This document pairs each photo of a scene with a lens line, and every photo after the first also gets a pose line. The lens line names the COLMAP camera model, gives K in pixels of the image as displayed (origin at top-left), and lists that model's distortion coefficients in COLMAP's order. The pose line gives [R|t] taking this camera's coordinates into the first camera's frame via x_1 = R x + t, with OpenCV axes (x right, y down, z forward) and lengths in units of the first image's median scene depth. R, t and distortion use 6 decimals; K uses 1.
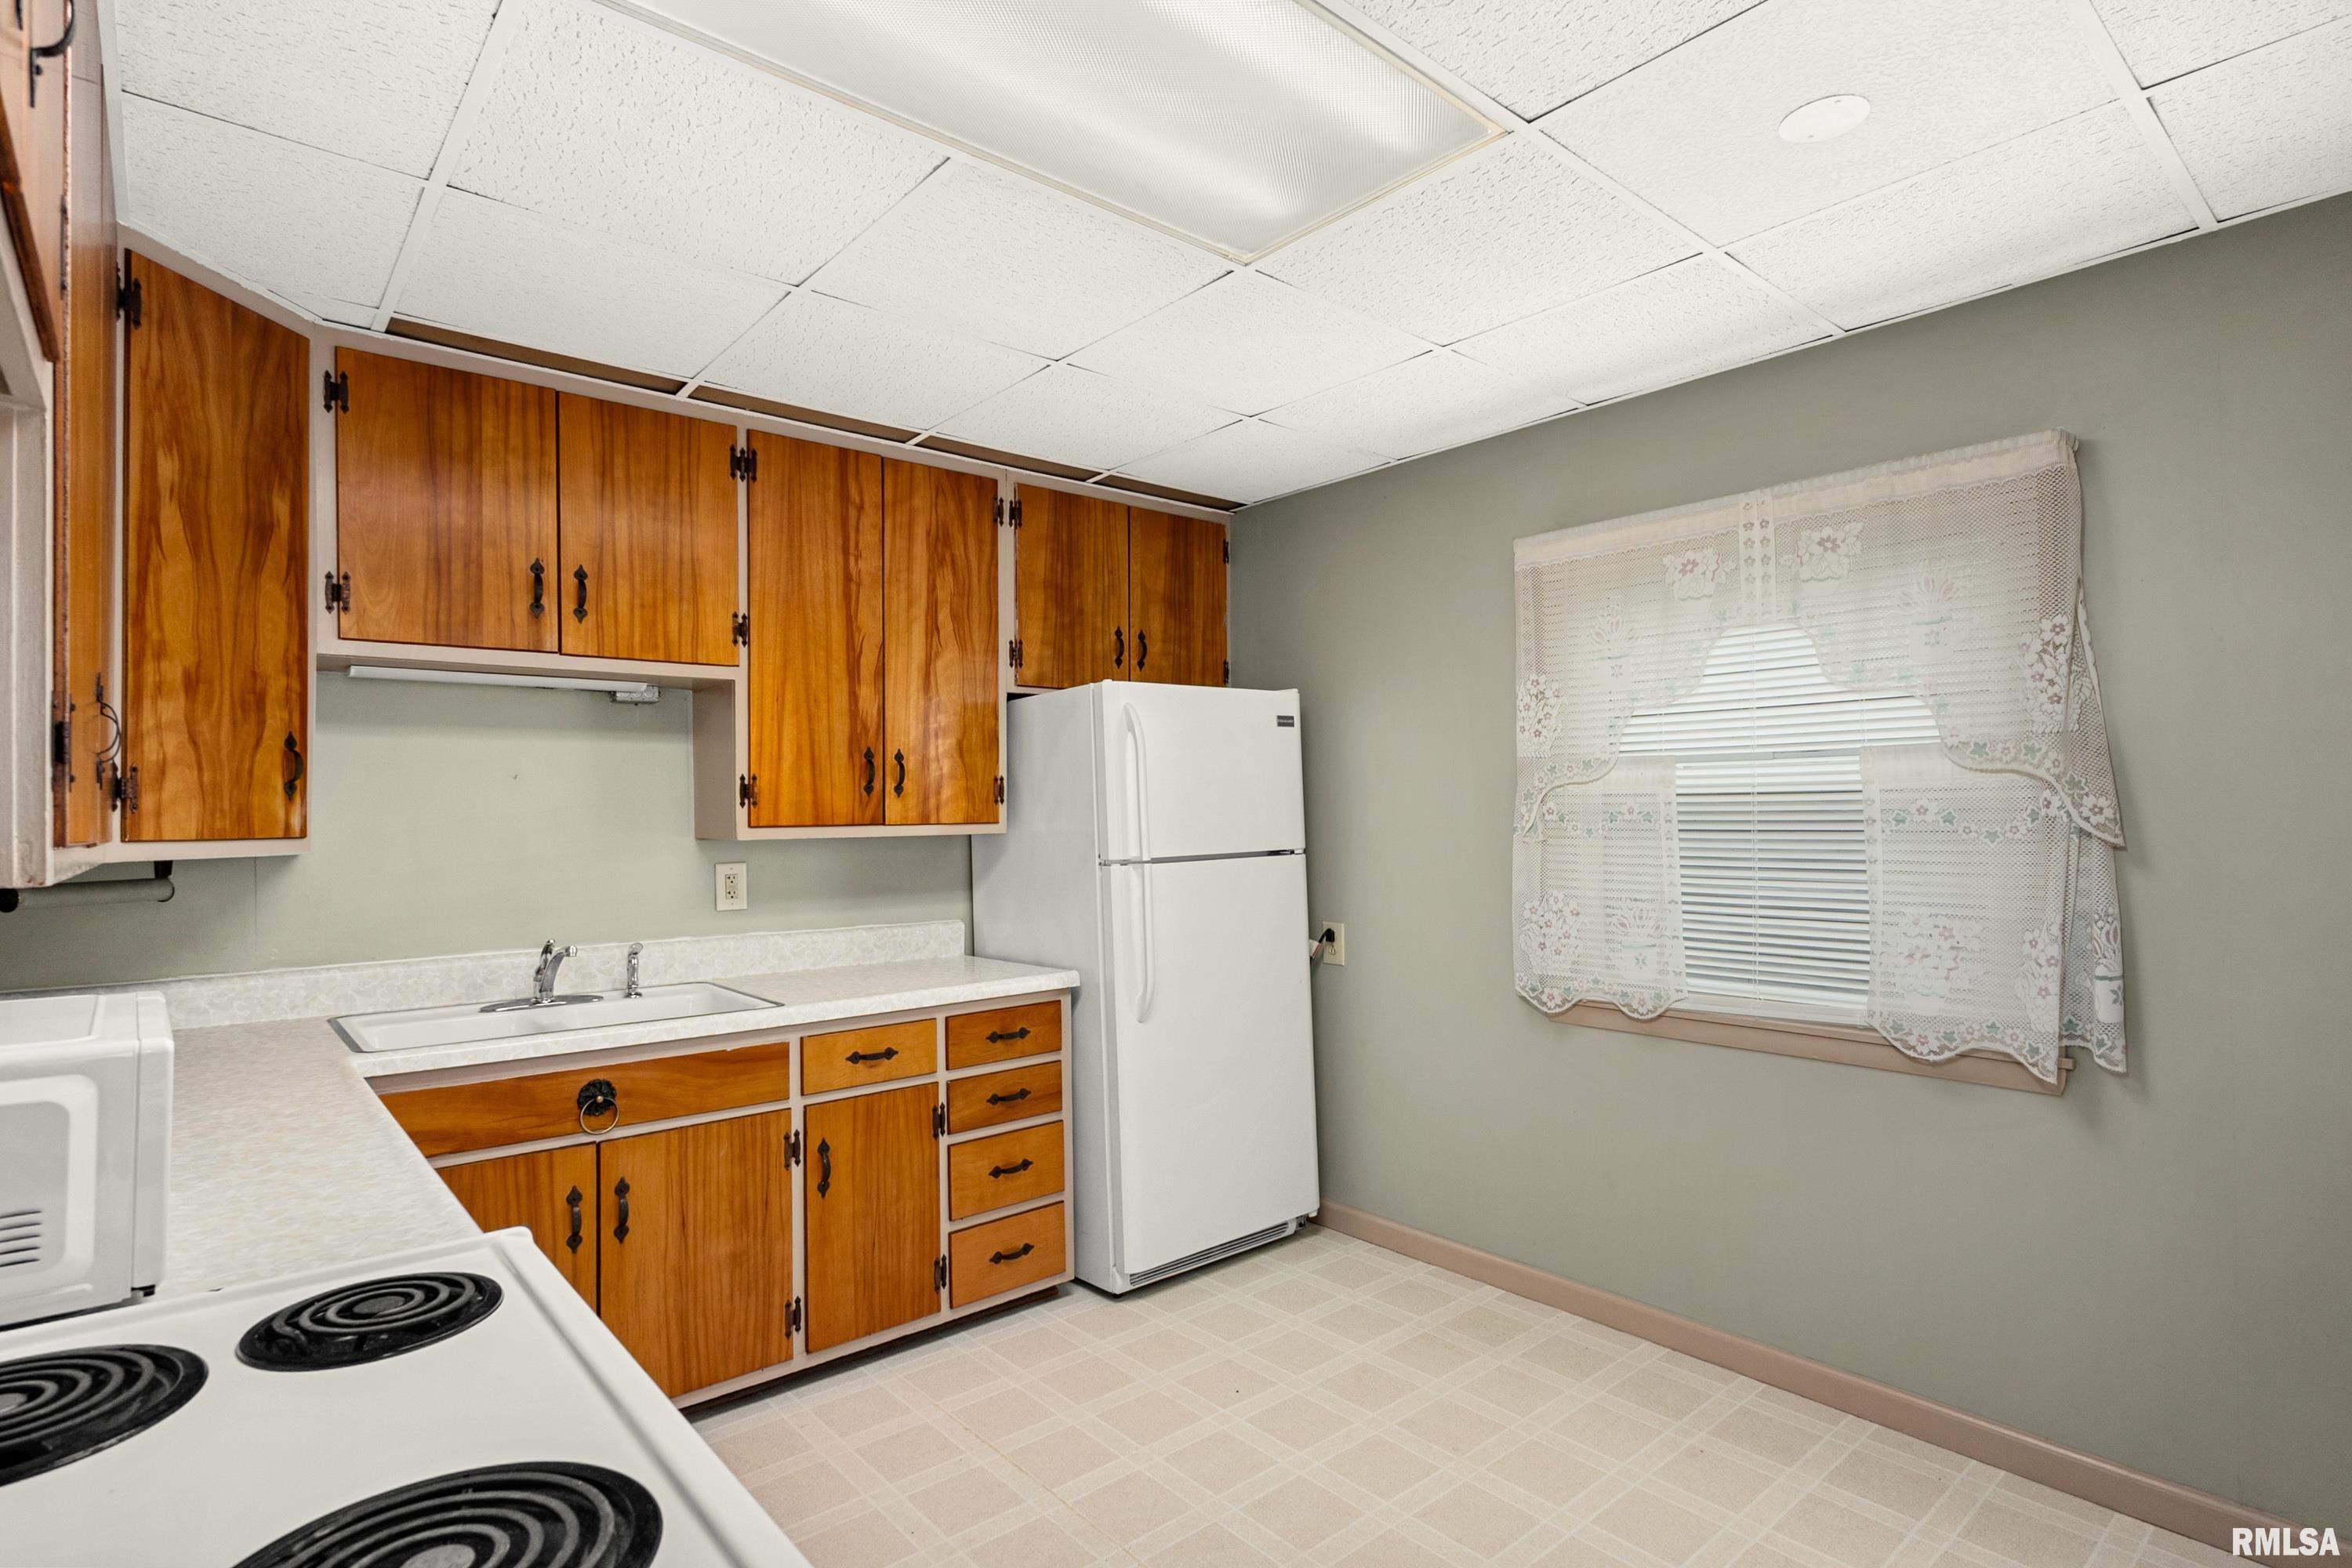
lens RADIAL K [[1180.8, 0, 1125.7], [0, 1180.8, 786.2], [0, 0, 1]] dist [-0.011398, 0.004884]
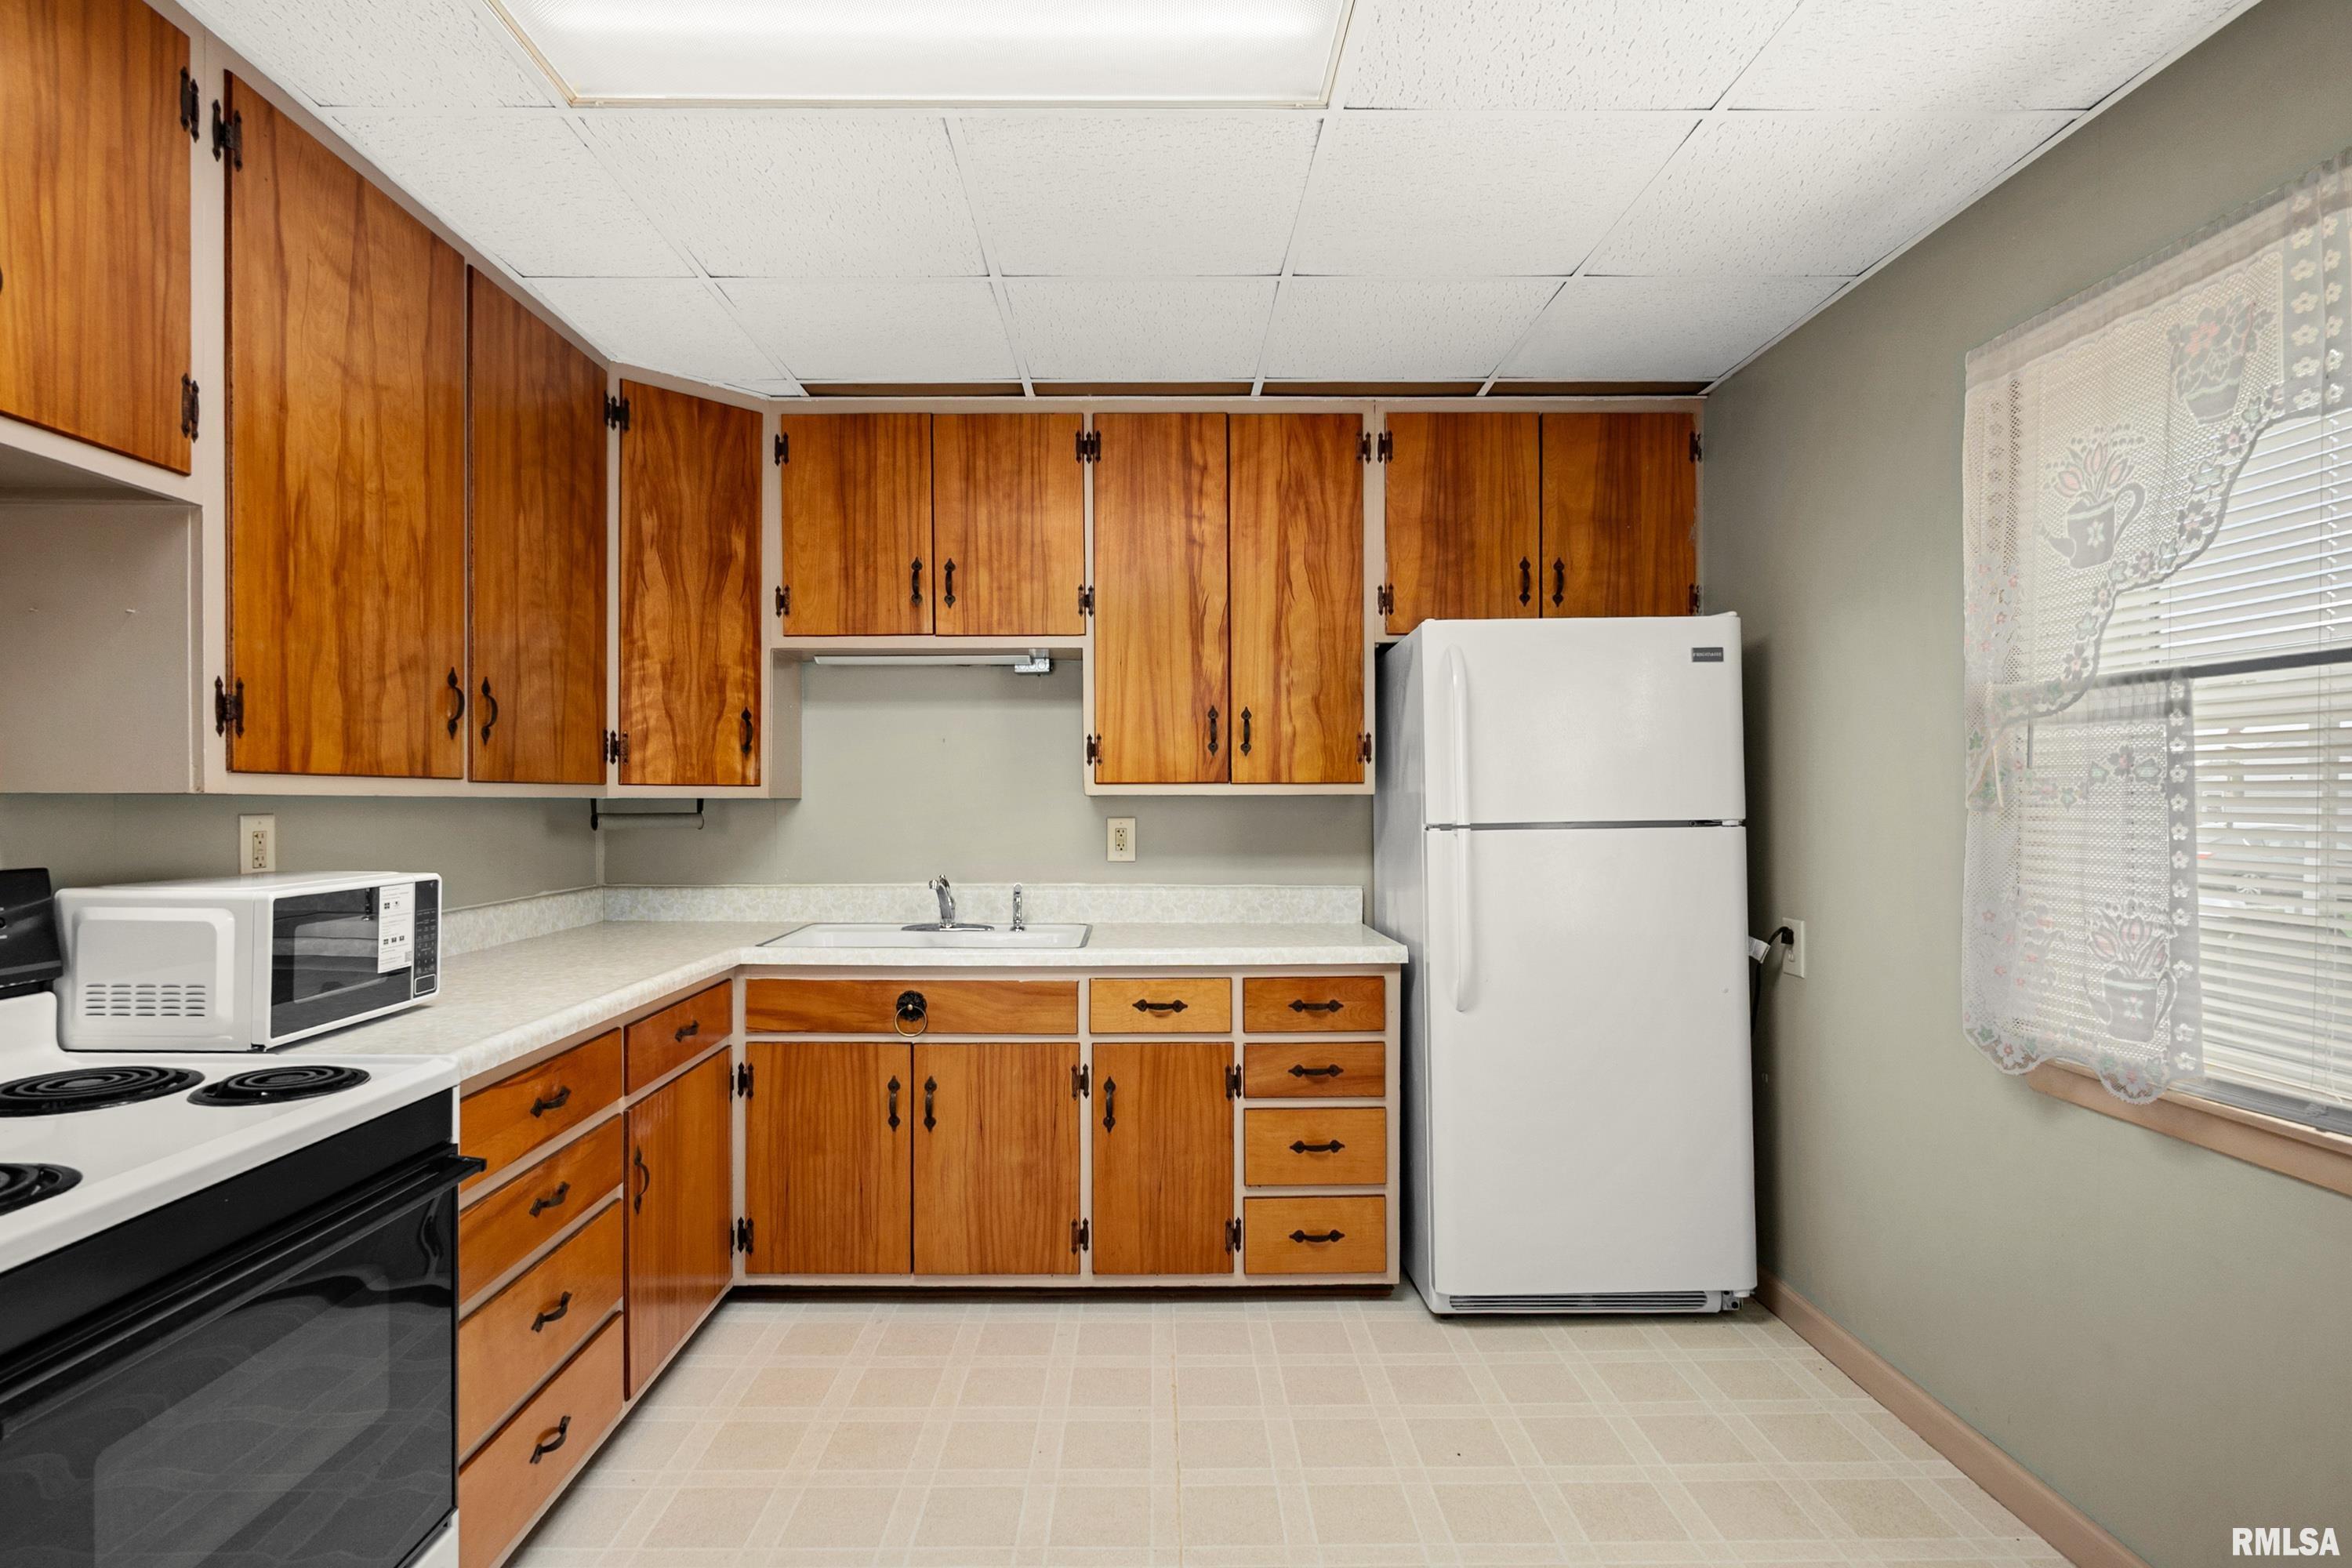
lens RADIAL K [[1180.8, 0, 1163.4], [0, 1180.8, 791.0], [0, 0, 1]] dist [-0.011398, 0.004884]
pose [[0.768690, 0.008890, -0.639560, 0.422795], [0.005746, 0.999767, 0.020802, 0.019697], [0.639596, -0.019665, 0.768460, 0.207685]]
